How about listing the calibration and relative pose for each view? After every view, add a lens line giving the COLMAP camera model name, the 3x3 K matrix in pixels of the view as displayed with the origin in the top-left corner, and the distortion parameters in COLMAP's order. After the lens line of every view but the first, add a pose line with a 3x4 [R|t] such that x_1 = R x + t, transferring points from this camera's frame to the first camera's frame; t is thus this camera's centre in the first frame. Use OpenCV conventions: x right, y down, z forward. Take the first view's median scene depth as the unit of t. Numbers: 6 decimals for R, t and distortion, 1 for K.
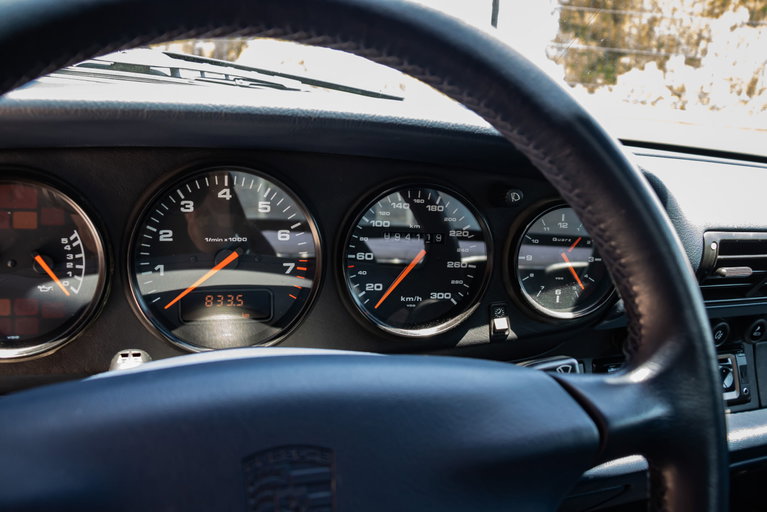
lens RADIAL K [[634.5, 0, 383.5], [0, 634.5, 256.0], [0, 0, 1]] dist [-0.175601, 0.131547]
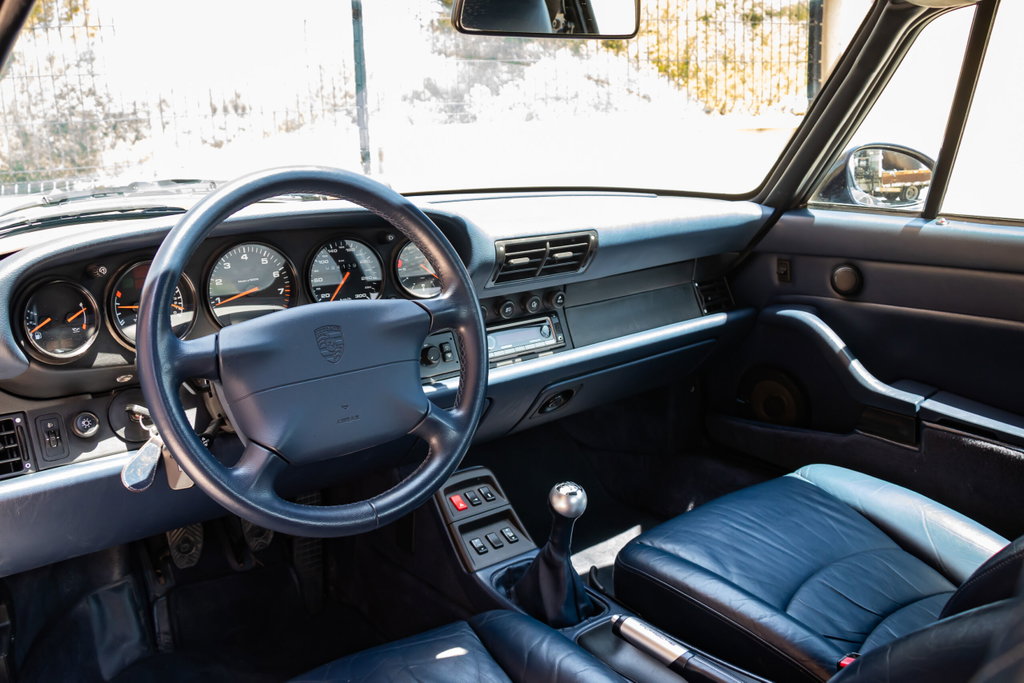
lens RADIAL K [[847.1, 0, 512.0], [0, 847.1, 341.5], [0, 0, 1]] dist [-0.175601, 0.131547]
pose [[0.941238, -0.166033, 0.294115, -0.261079], [0.160674, 0.986093, 0.042470, 0.173875], [-0.297077, 0.007282, 0.954826, -1.617920]]
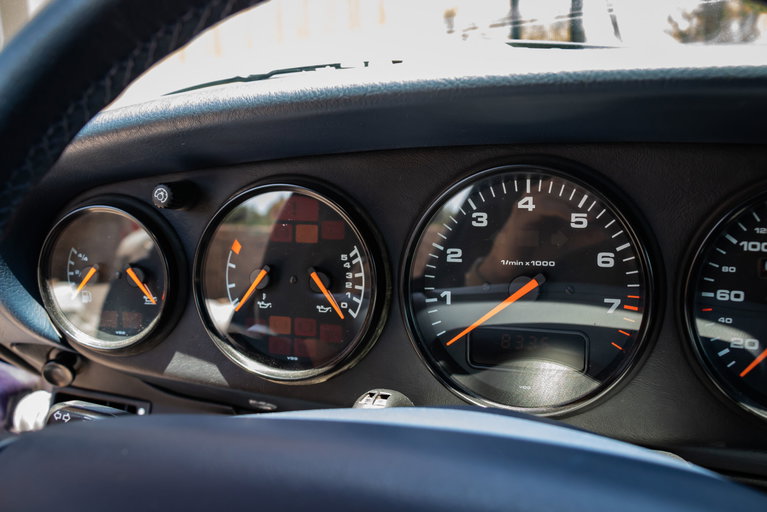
lens RADIAL K [[675.5, 0, 383.5], [0, 675.5, 256.0], [0, 0, 1]] dist [-0.188013, 0.182048]
pose [[0.744992, 0.021776, -0.666718, 0.156577], [-0.054909, 0.998077, -0.028756, -0.001506], [0.664810, 0.058031, 0.744755, 0.262912]]
